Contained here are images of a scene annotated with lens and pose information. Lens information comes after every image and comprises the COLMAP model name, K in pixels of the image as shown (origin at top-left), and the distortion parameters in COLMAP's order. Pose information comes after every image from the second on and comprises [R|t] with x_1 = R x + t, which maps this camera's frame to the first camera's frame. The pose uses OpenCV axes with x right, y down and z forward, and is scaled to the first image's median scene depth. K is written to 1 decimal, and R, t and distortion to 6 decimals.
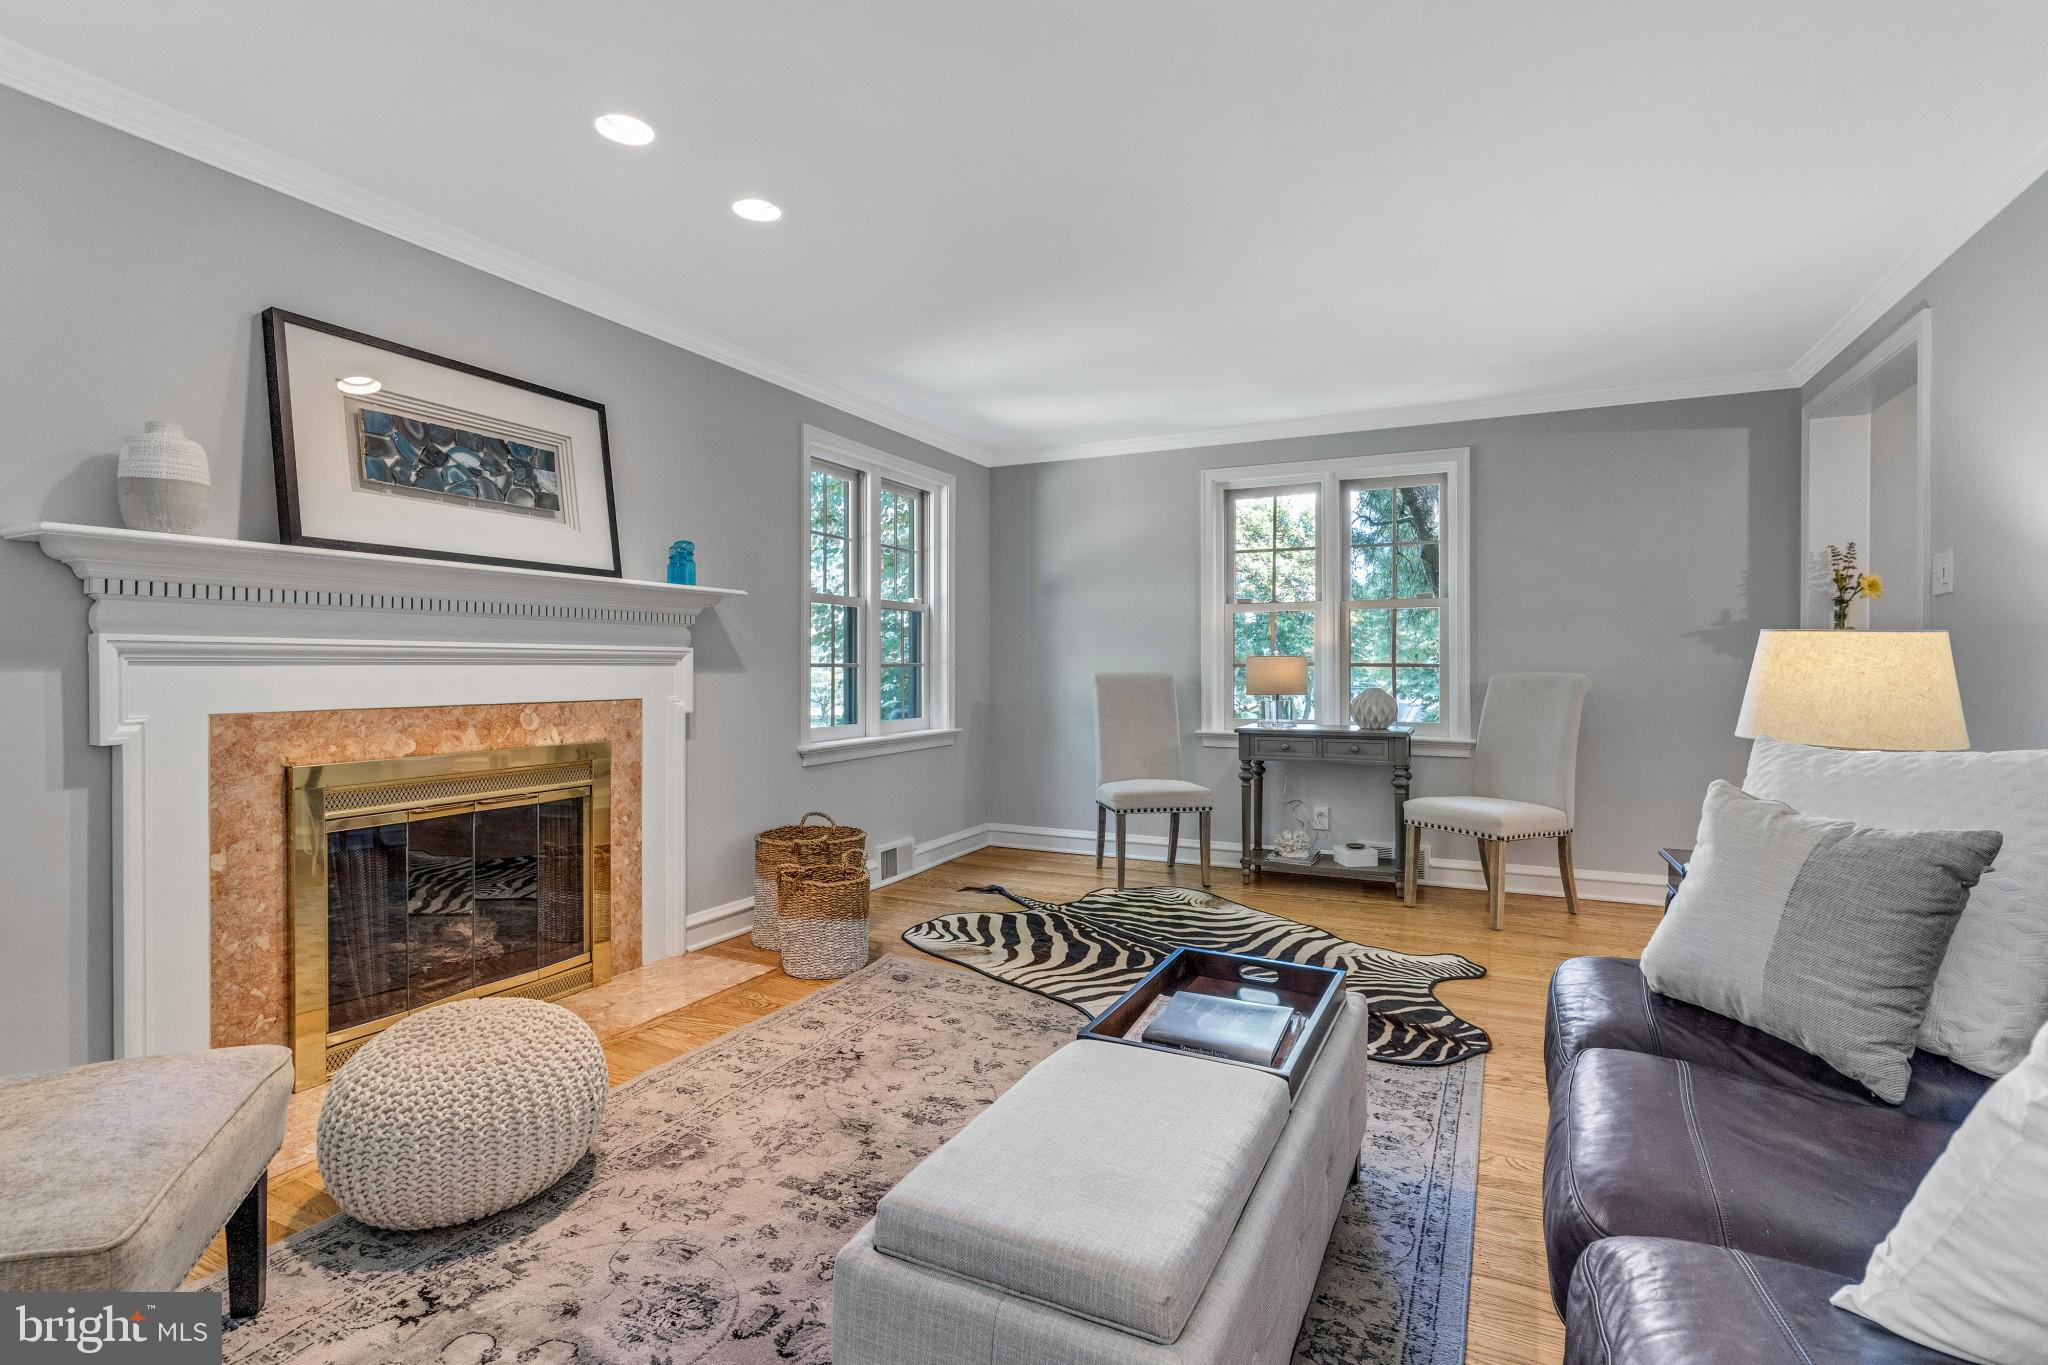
lens RADIAL K [[989.1, 0, 1022.8], [0, 989.1, 672.4], [0, 0, 1]] dist [0.001840, 0.000945]
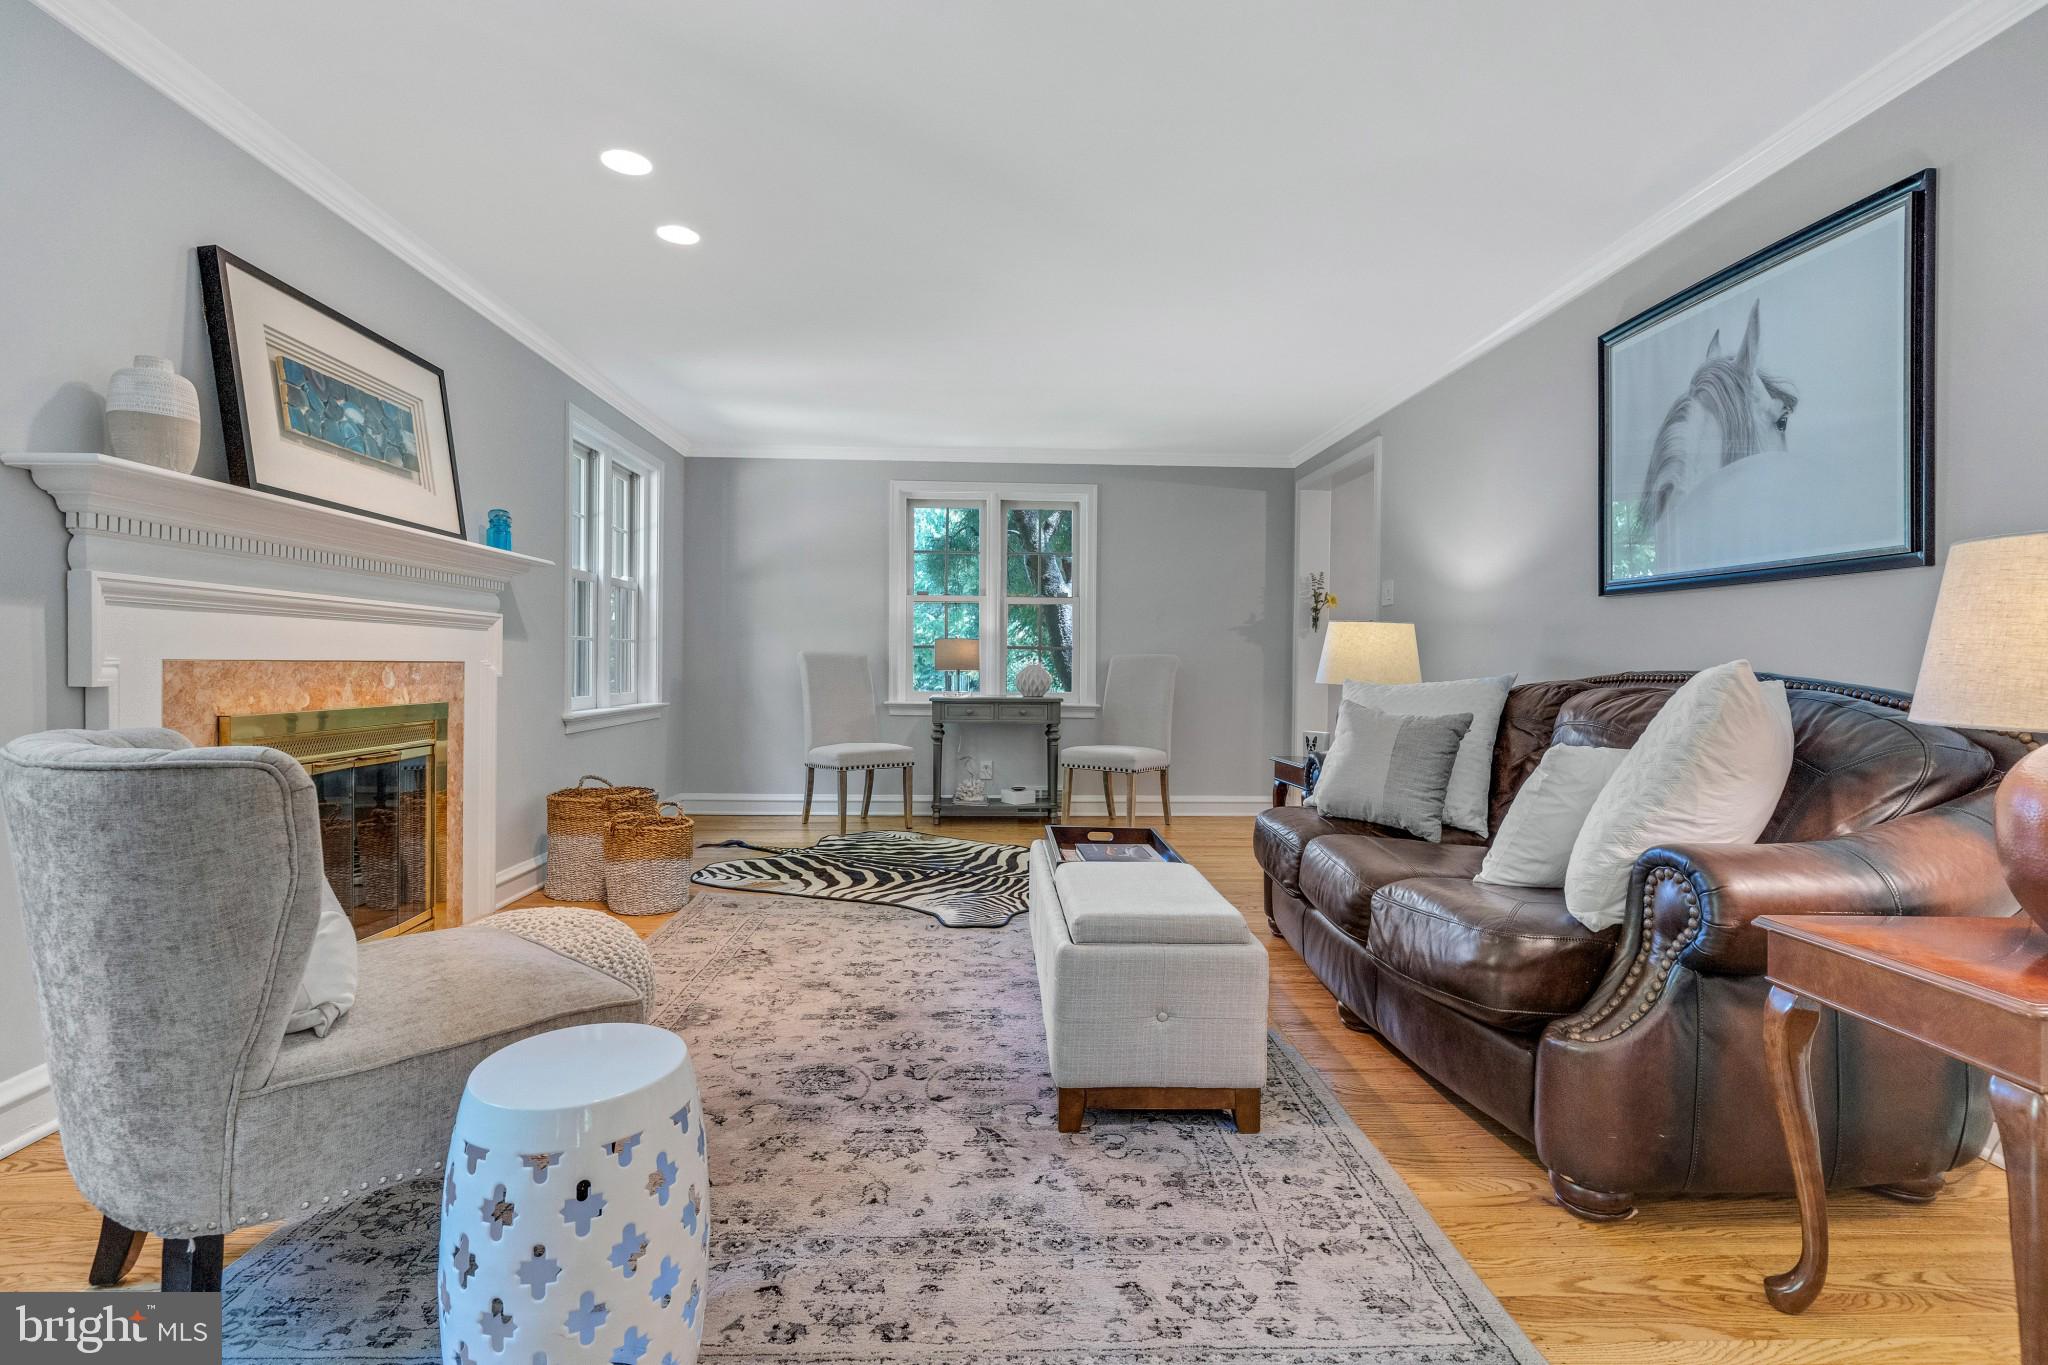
lens RADIAL K [[993.1, 0, 1020.8], [0, 993.1, 678.8], [0, 0, 1]] dist [-0.000236, 0.000227]
pose [[0.878857, 0.002516, 0.477078, -0.410930], [-0.006977, 0.999947, 0.007580, 0.036279], [-0.477034, -0.009990, 0.878828, -0.191348]]
